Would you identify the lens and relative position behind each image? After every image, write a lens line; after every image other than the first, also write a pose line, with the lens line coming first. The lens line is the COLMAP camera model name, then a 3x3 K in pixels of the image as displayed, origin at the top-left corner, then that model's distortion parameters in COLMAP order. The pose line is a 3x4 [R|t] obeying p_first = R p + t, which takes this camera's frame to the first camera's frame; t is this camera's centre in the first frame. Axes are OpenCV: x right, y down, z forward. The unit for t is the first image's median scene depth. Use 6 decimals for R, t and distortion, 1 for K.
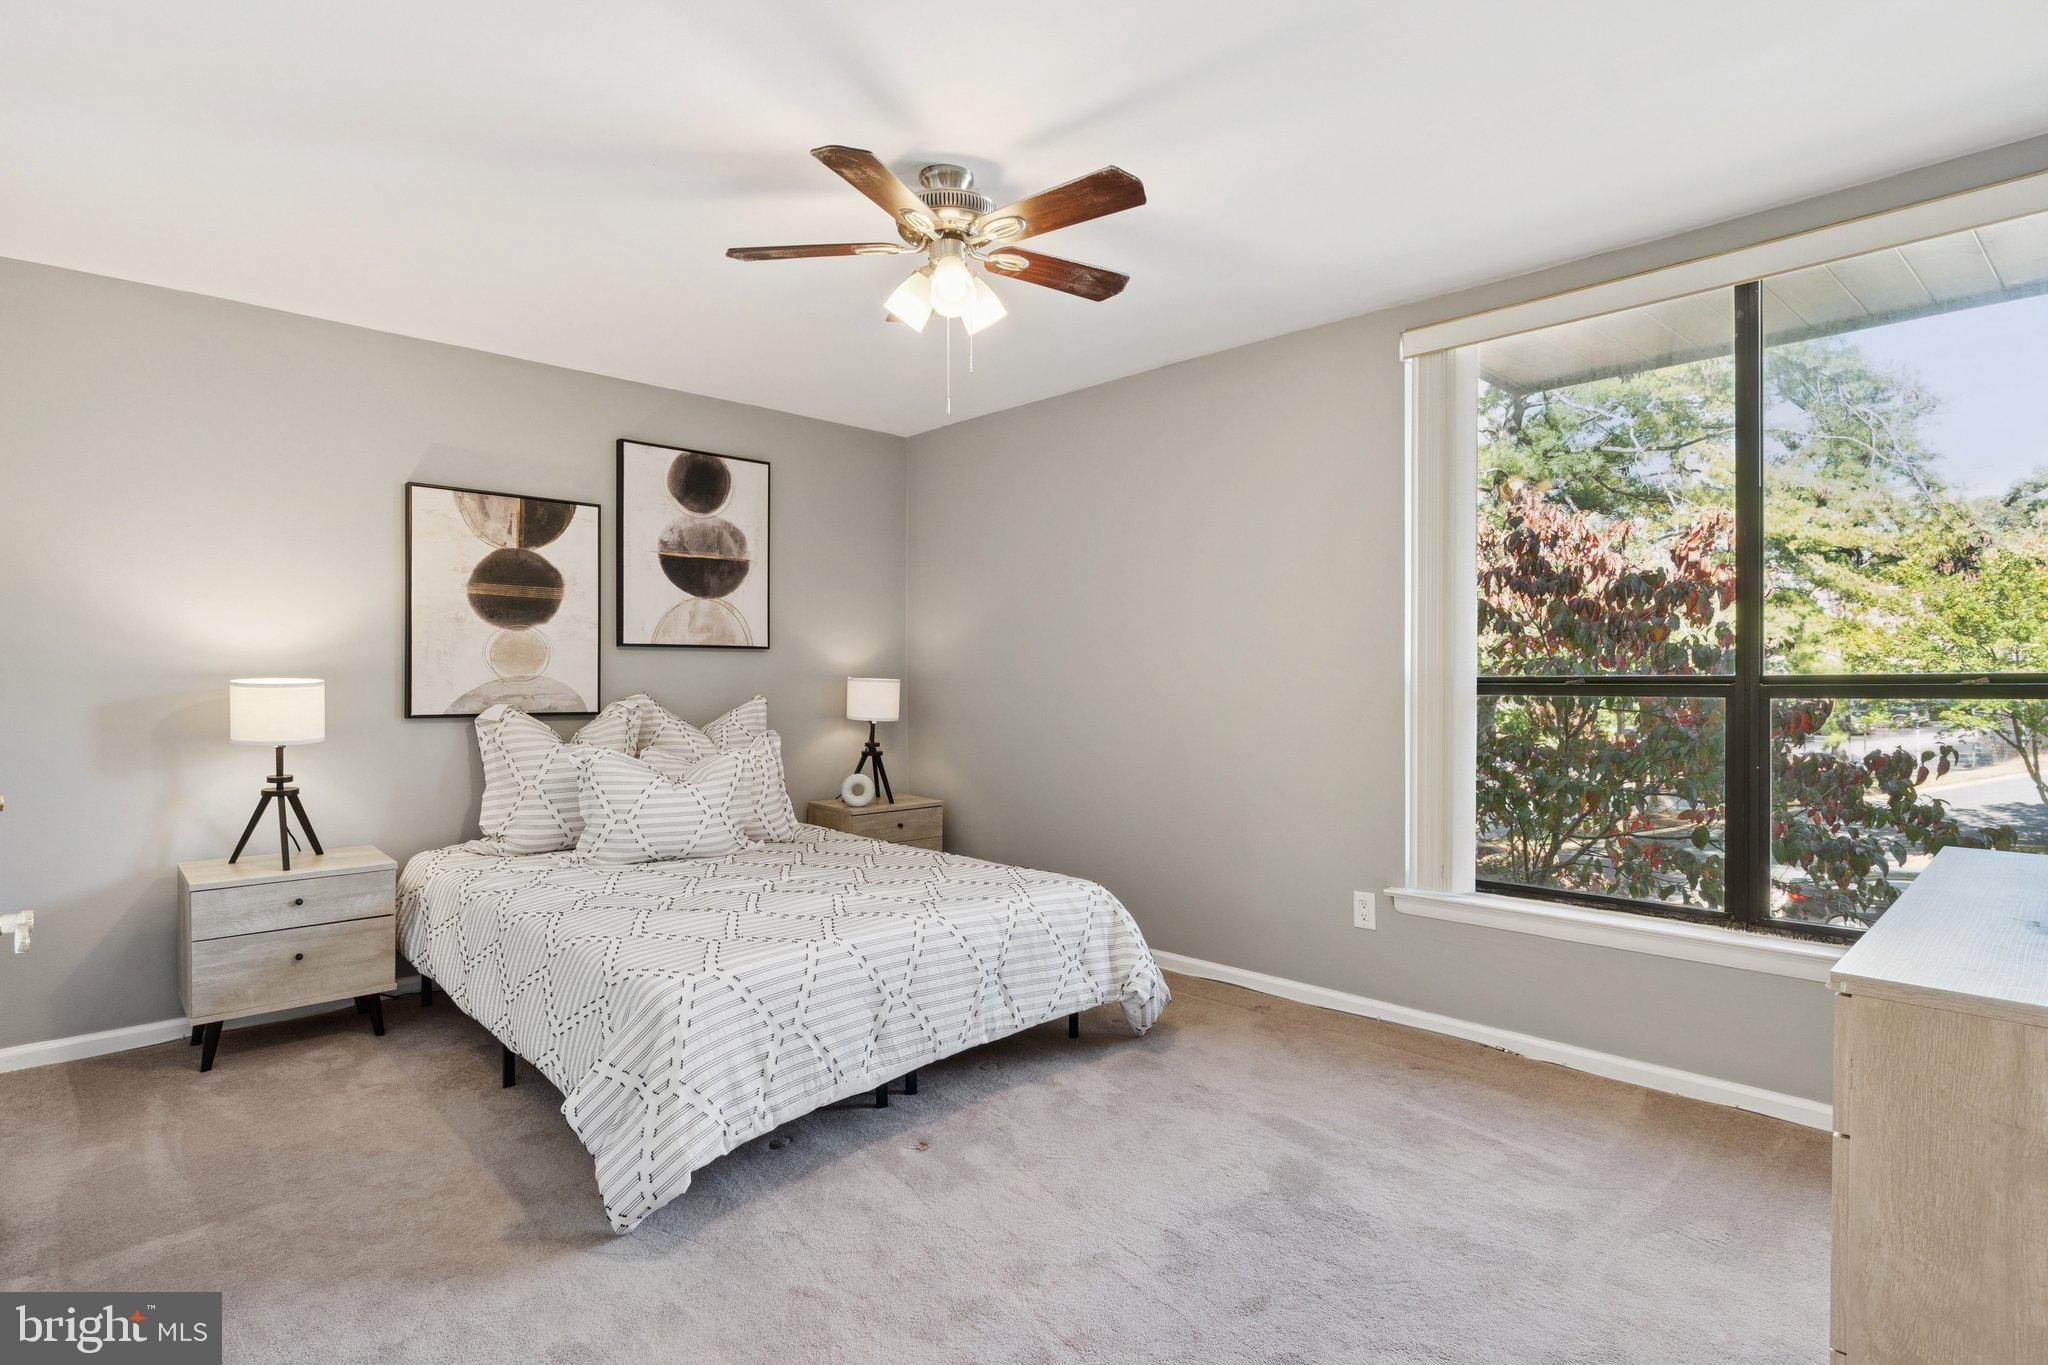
lens RADIAL K [[1033.4, 0, 1011.4], [0, 1033.4, 693.2], [0, 0, 1]] dist [0.003487, 0.001407]
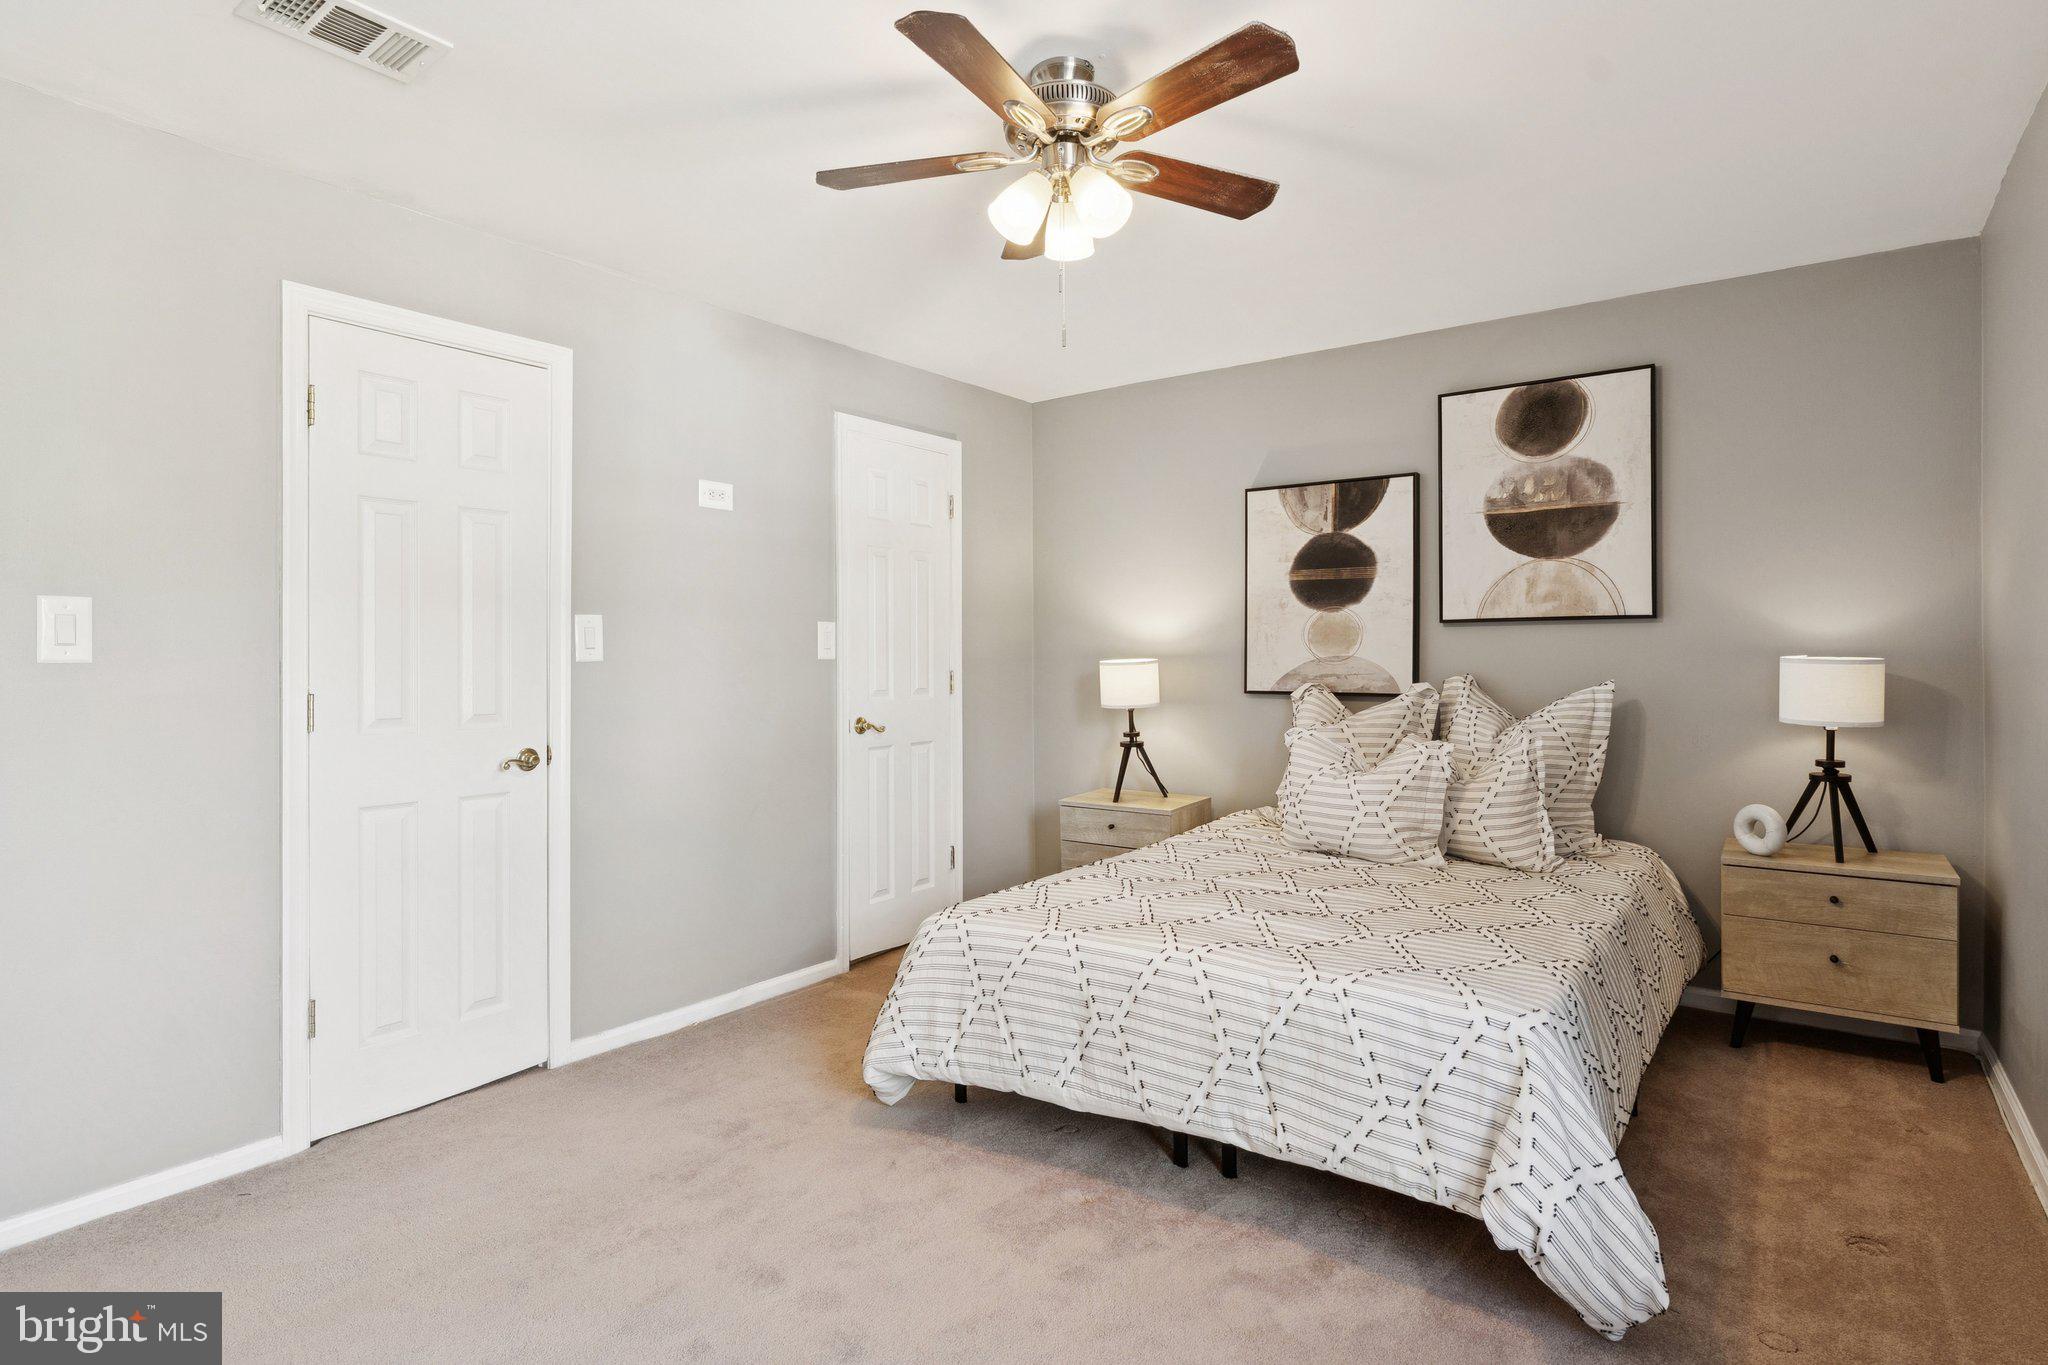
lens RADIAL K [[1033.4, 0, 975.4], [0, 1033.4, 636.2], [0, 0, 1]] dist [0.003487, 0.001407]
pose [[0.181520, -0.021083, -0.983161, 0.478967], [-0.011123, 0.999662, -0.023491, -0.008115], [0.983324, 0.015200, 0.181224, 0.469835]]
